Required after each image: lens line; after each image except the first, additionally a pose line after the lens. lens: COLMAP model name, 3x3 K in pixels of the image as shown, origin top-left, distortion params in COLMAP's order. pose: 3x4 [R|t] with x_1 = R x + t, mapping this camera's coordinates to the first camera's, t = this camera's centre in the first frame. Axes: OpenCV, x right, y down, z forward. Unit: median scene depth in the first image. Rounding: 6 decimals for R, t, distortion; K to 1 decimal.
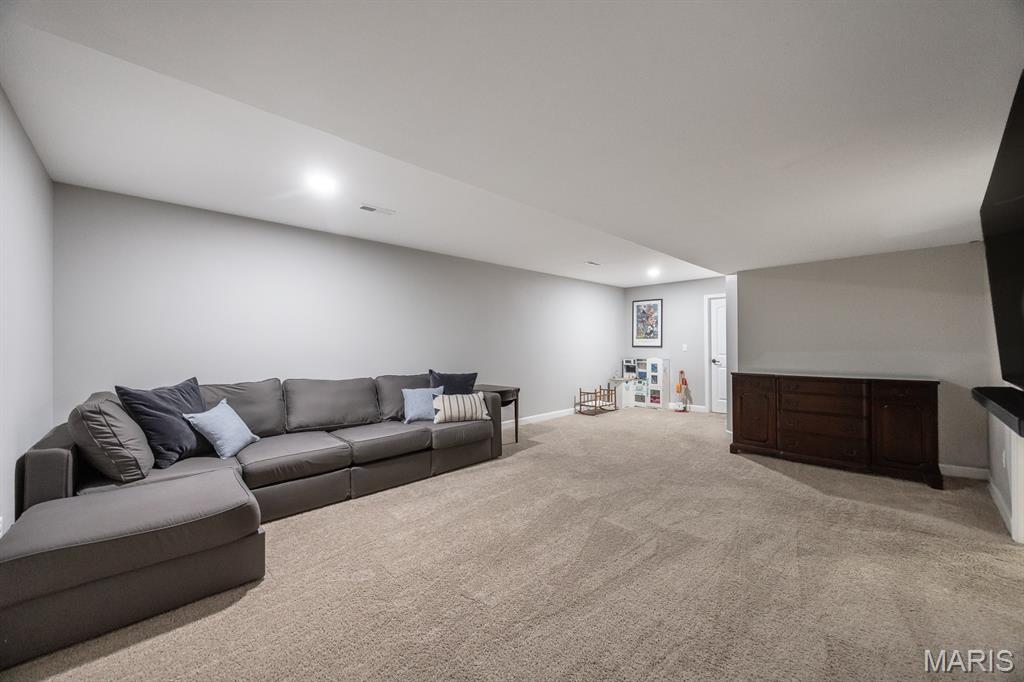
lens RADIAL K [[391.1, 0, 512.0], [0, 391.1, 341.0], [0, 0, 1]] dist [-0.001054, -0.000023]
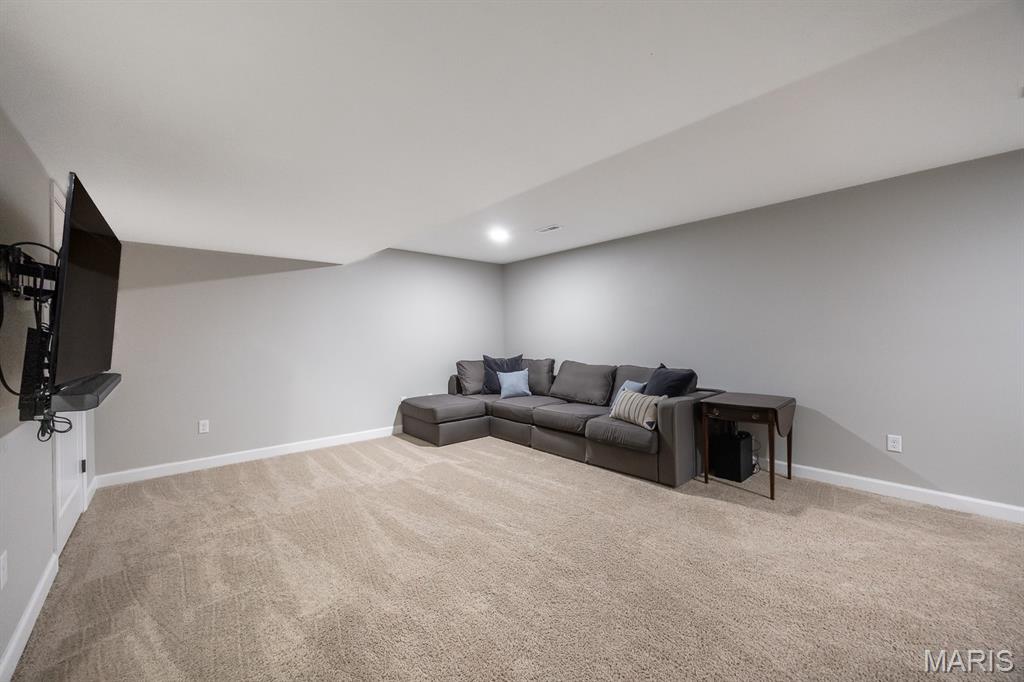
lens RADIAL K [[391.1, 0, 512.0], [0, 391.1, 341.0], [0, 0, 1]] dist [-0.001054, -0.000023]
pose [[-0.044261, 0.008980, -0.998980, 0.854572], [0.018880, 0.999789, 0.008150, 0.007758], [0.998842, -0.018500, -0.044421, 0.862901]]
